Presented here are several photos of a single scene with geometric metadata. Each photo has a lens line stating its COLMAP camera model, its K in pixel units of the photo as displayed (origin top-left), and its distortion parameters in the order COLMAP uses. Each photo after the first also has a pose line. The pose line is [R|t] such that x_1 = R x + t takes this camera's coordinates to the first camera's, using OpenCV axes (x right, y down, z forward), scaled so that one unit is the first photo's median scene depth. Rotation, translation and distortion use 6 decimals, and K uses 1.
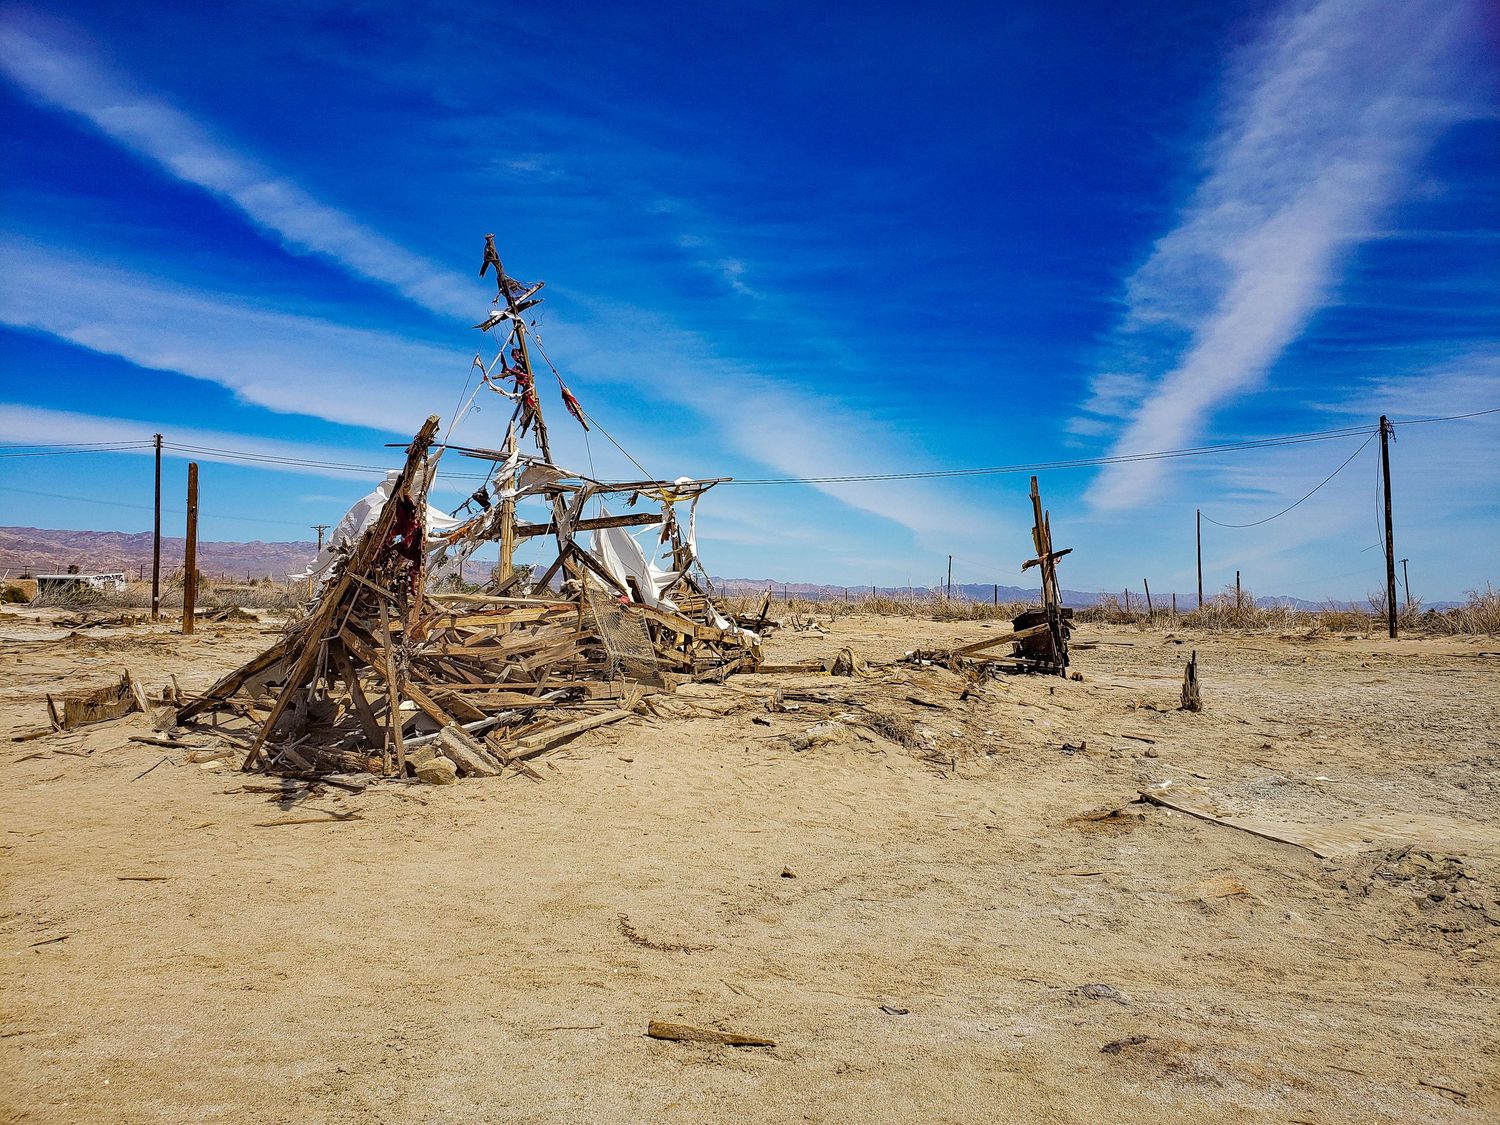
lens RADIAL K [[1136.4, 0, 749.2], [0, 1136.4, 562.9], [0, 0, 1]] dist [0.006940, 0.000512]
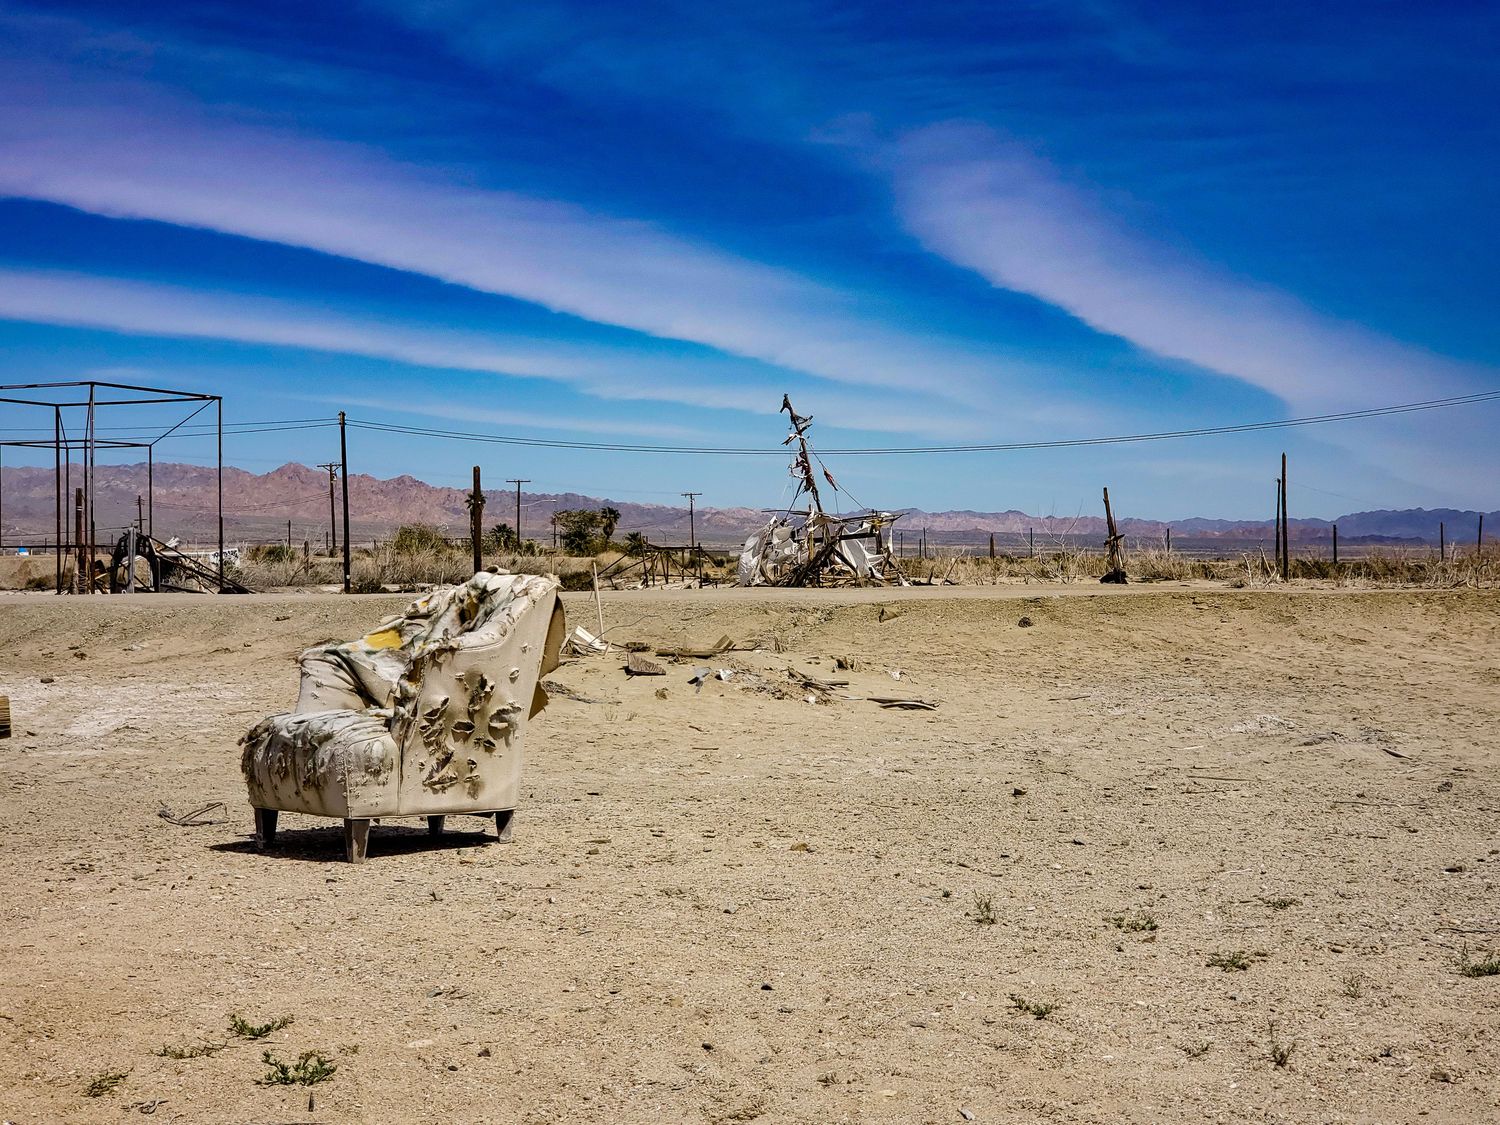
lens RADIAL K [[2283.1, 0, 751.1], [0, 2283.1, 564.1], [0, 0, 1]] dist [-0.011443, 0.000000]
pose [[0.994774, -0.022616, -0.099566, 0.107683], [0.026355, 0.998990, 0.036398, -0.138480], [0.098642, -0.038832, 0.994365, -3.078482]]
